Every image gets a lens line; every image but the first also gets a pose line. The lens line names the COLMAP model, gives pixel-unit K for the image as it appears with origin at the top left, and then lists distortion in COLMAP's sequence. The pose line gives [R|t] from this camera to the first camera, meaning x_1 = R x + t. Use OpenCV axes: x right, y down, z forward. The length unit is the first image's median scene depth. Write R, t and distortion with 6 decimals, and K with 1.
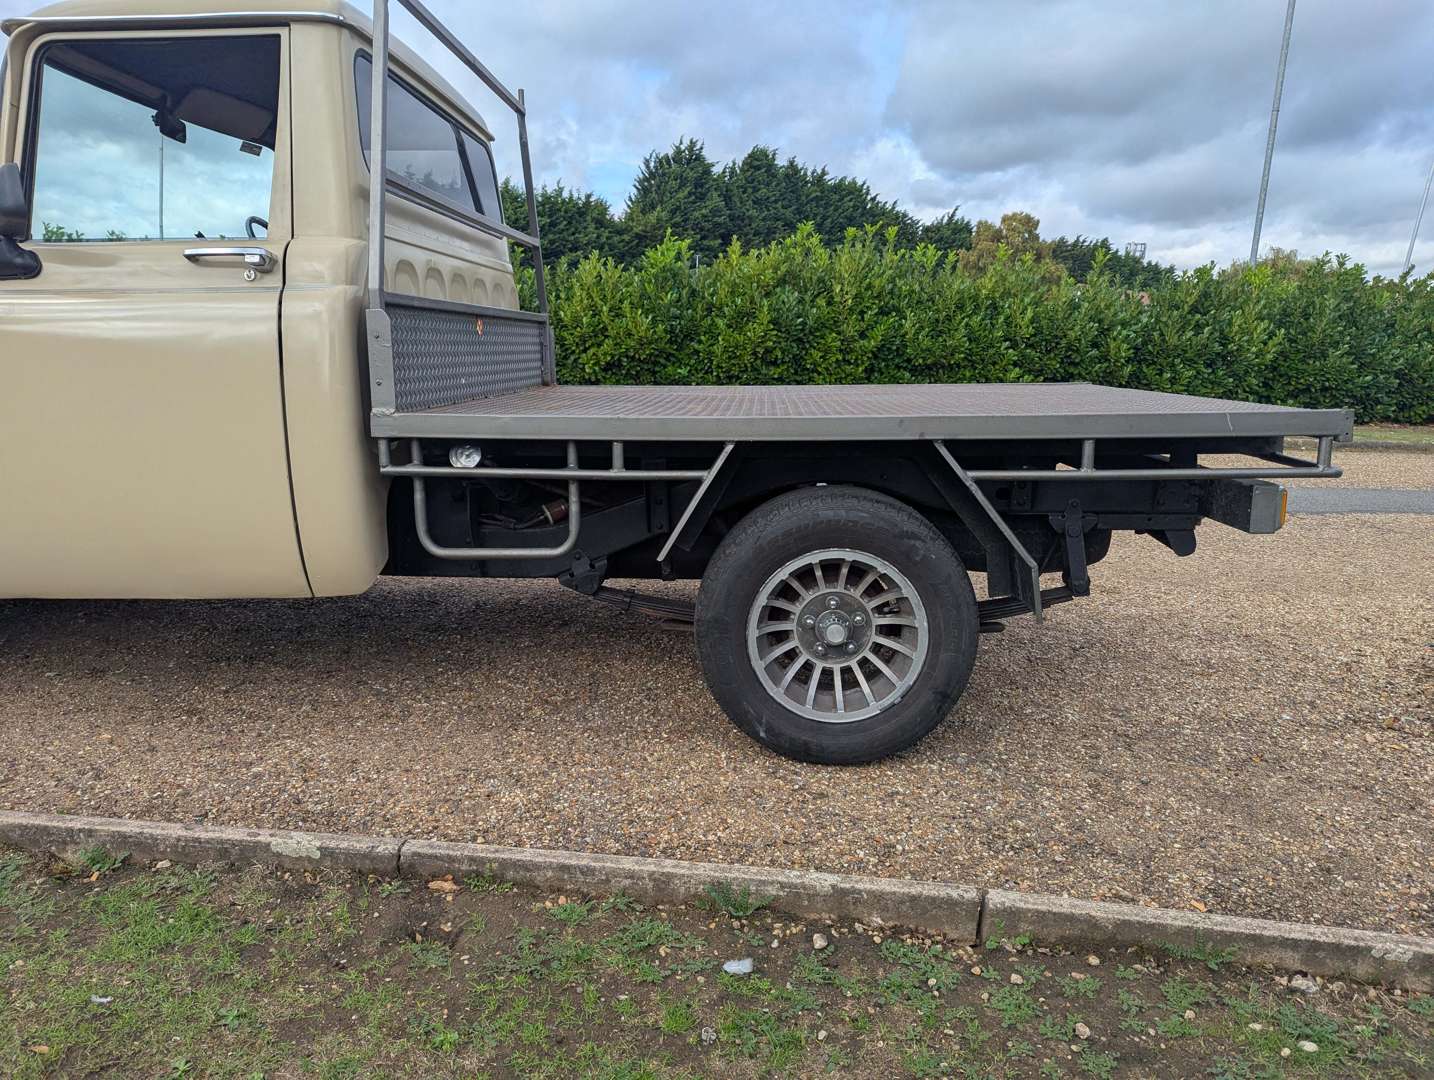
lens RADIAL K [[1000.2, 0, 704.3], [0, 1000.2, 540.1], [0, 0, 1]] dist [0.068932, -0.056141]
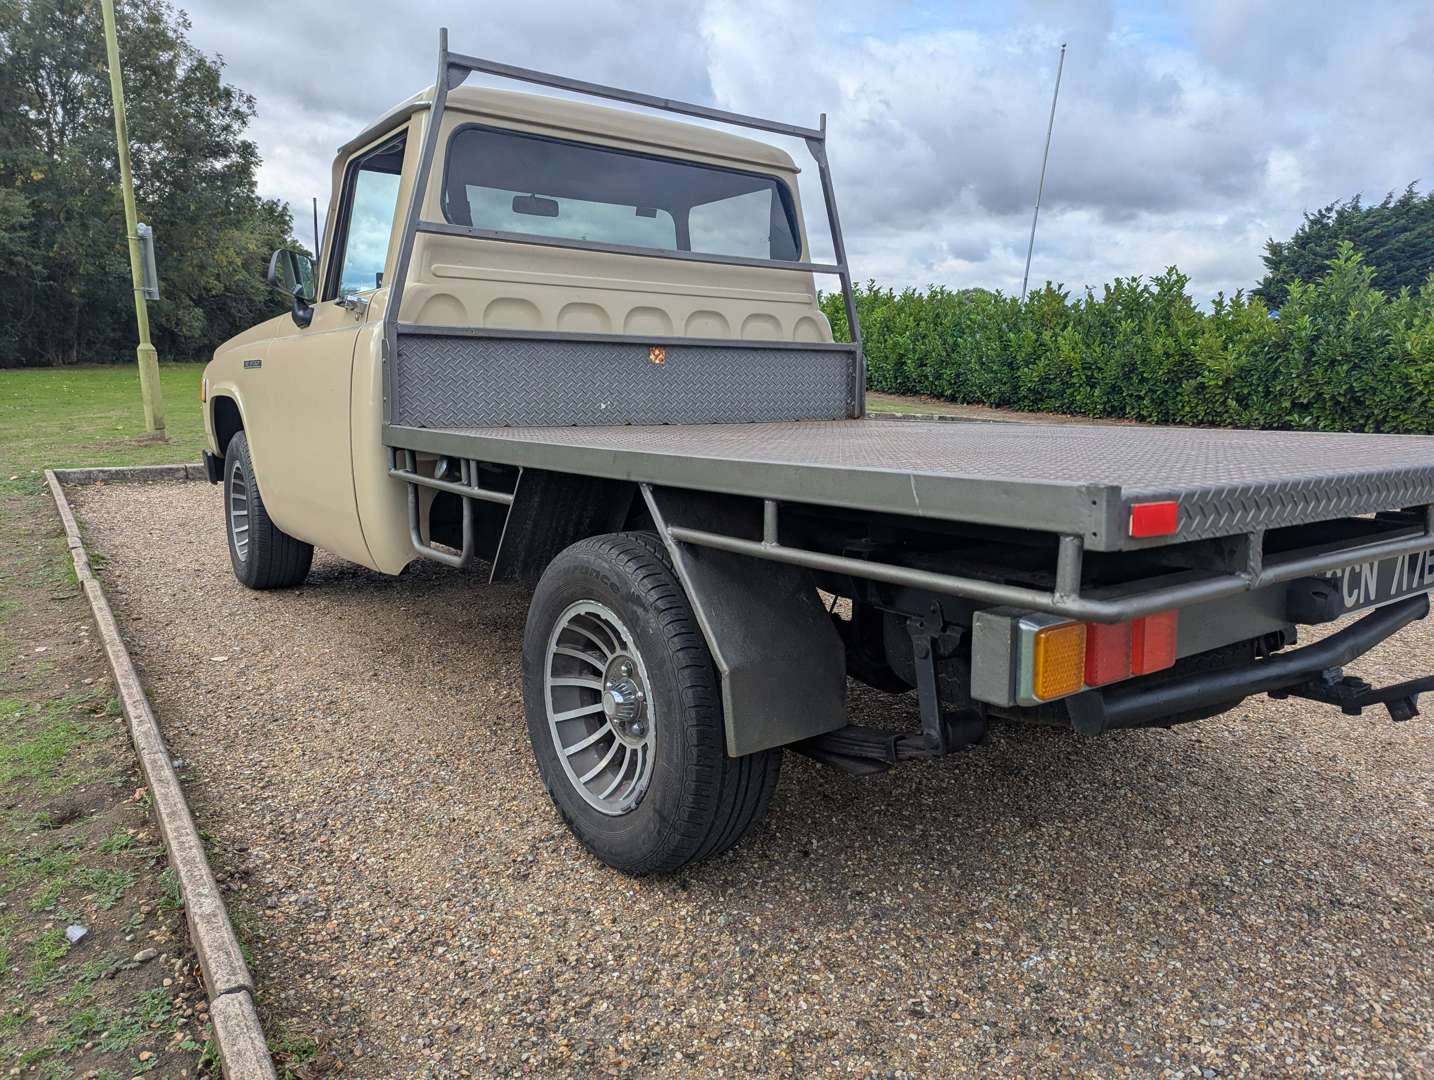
lens RADIAL K [[1000.2, 0, 704.3], [0, 1000.2, 540.1], [0, 0, 1]] dist [0.068932, -0.056141]
pose [[0.635204, 0.121092, -0.762793, 0.132662], [-0.153706, 0.987697, 0.028798, -0.013022], [0.756895, 0.098953, 0.646001, 0.082535]]
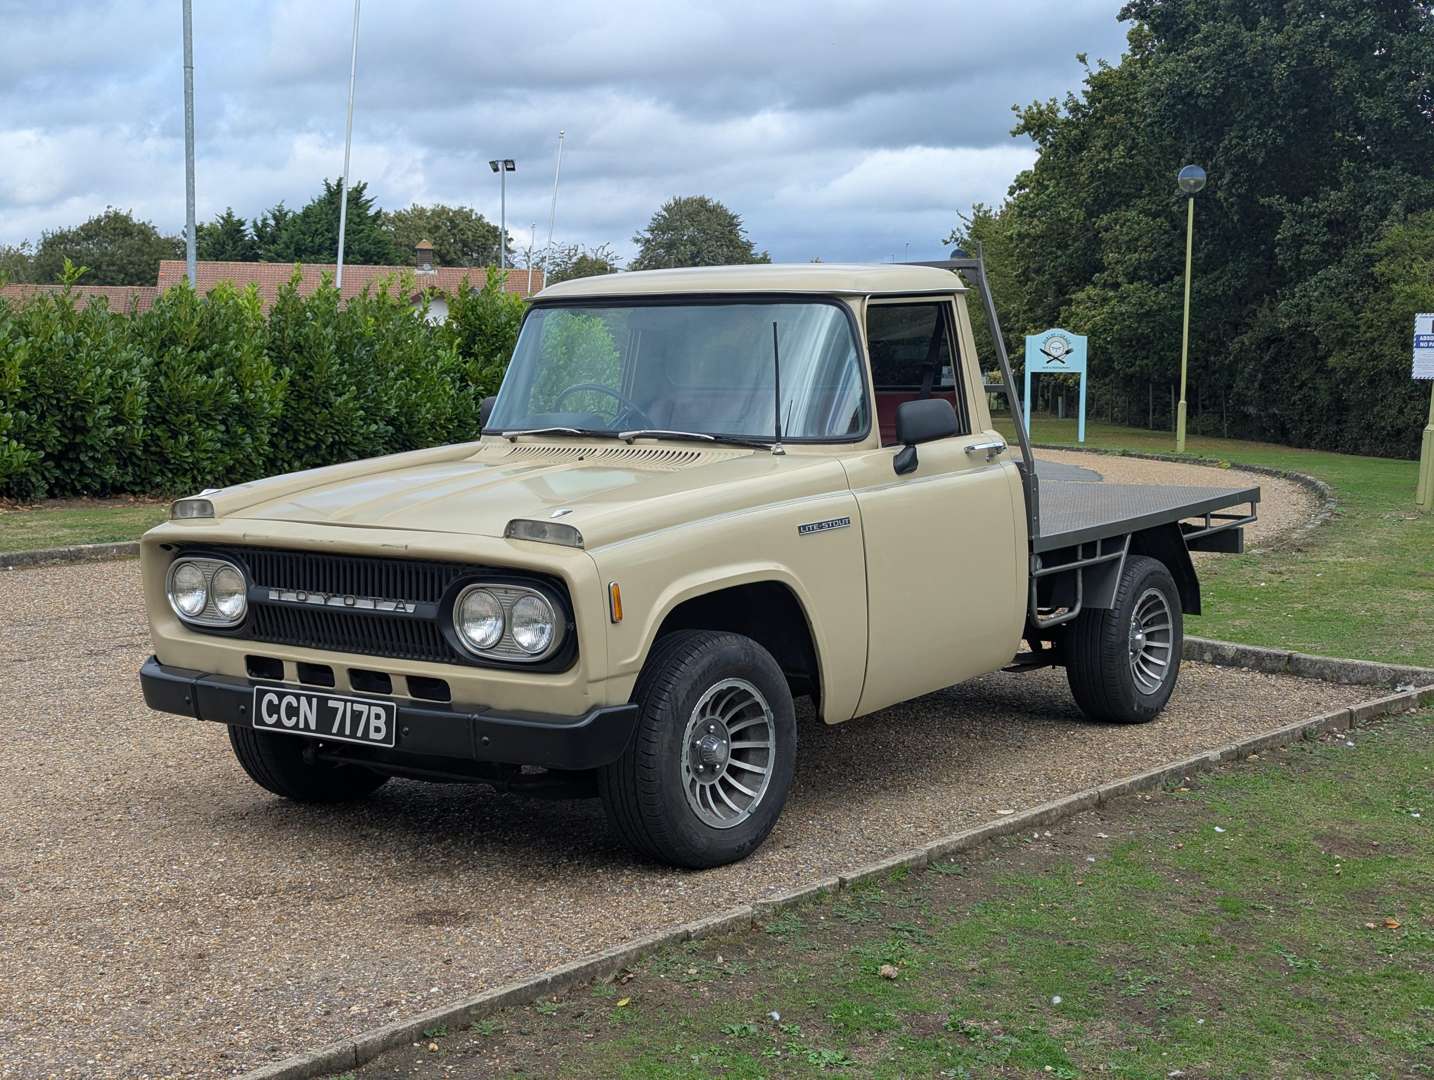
lens RADIAL K [[1988.9, 0, 729.2], [0, 1988.9, 521.1], [0, 0, 1]] dist [0.169474, -0.505526]
pose [[0.546609, -0.095918, 0.831877, -0.496600], [0.180258, 0.983606, -0.005031, -0.034849], [-0.817757, 0.152703, 0.554938, -0.053440]]
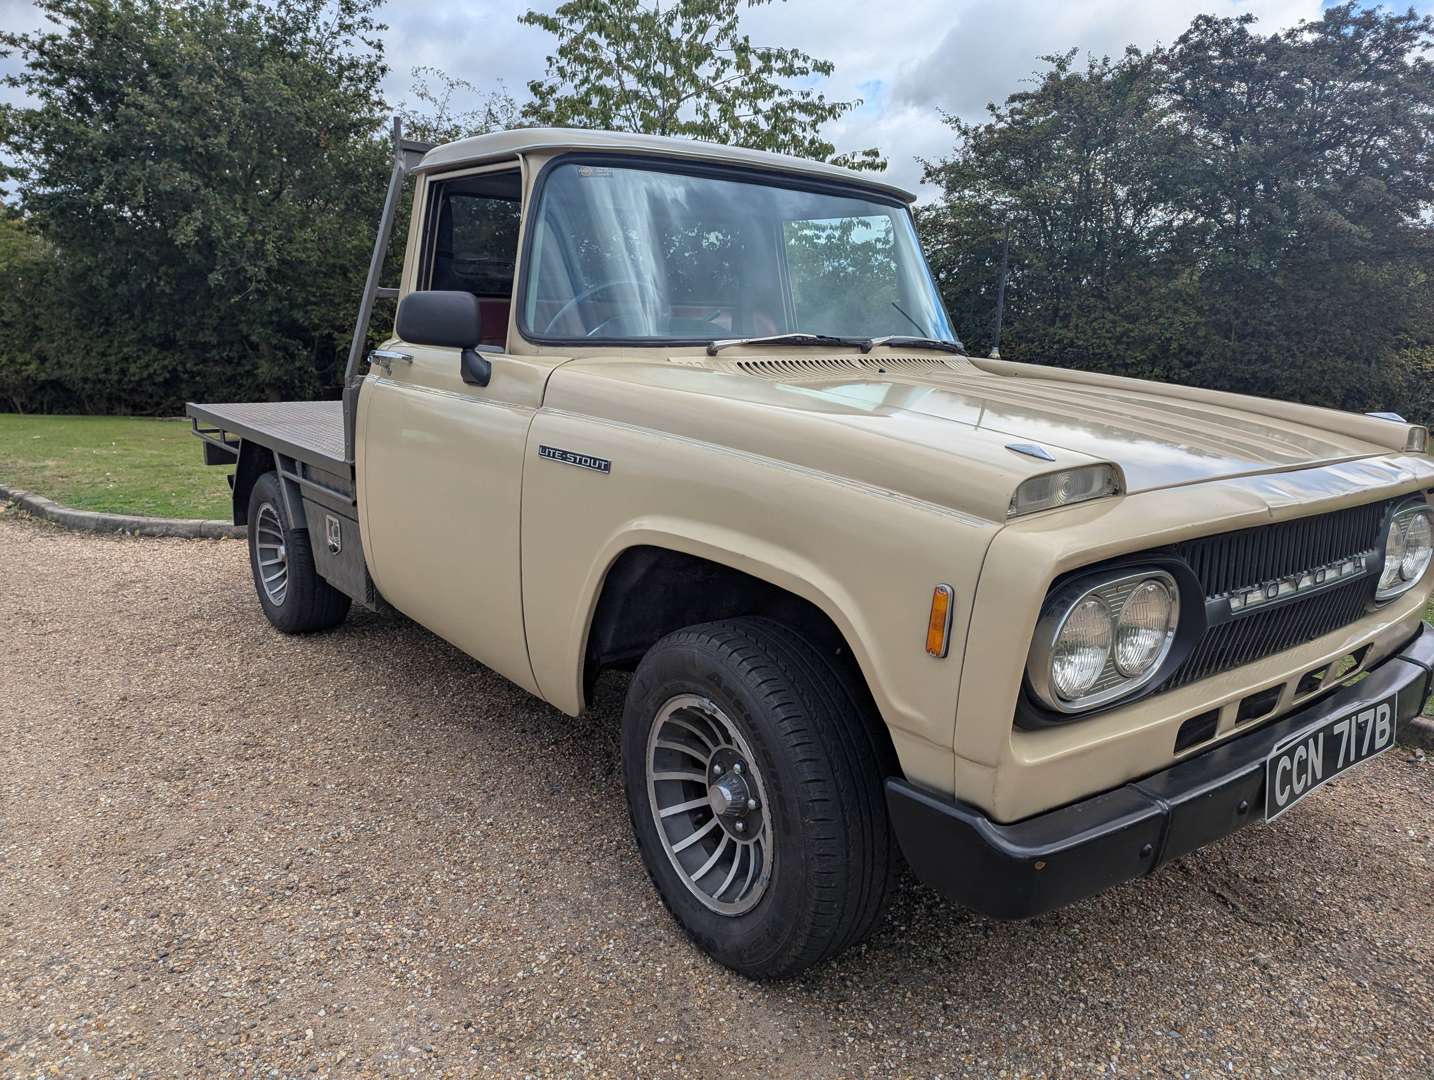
lens RADIAL K [[1011.0, 0, 717.0], [0, 1011.0, 540.0], [0, 0, 1]] dist [0.047258, -0.028063]
pose [[-0.662814, -0.178795, 0.727124, -0.262966], [0.116929, 0.934445, 0.336362, -0.092885], [-0.739598, 0.307967, -0.598457, 0.356207]]
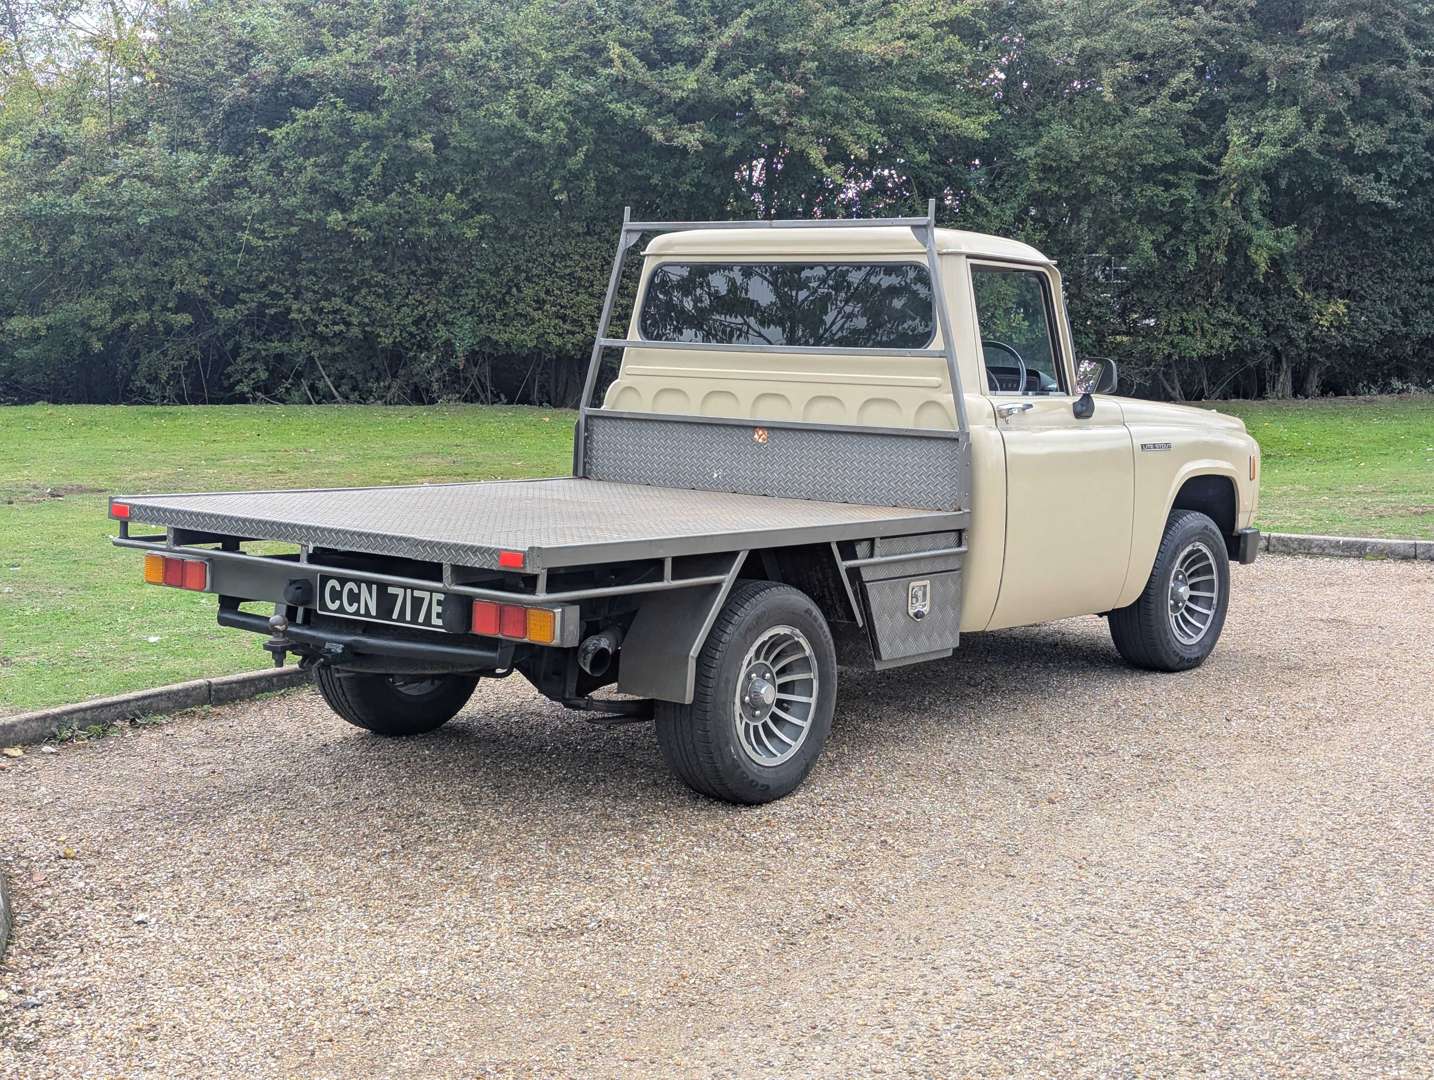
lens RADIAL K [[1982.8, 0, 735.7], [0, 1982.8, 504.4], [0, 0, 1]] dist [0.140499, -0.432151]
pose [[-0.573150, 0.048412, -0.818019, 0.366214], [-0.186684, 0.964289, 0.187870, -0.121472], [0.797902, 0.260388, -0.543645, 0.485265]]
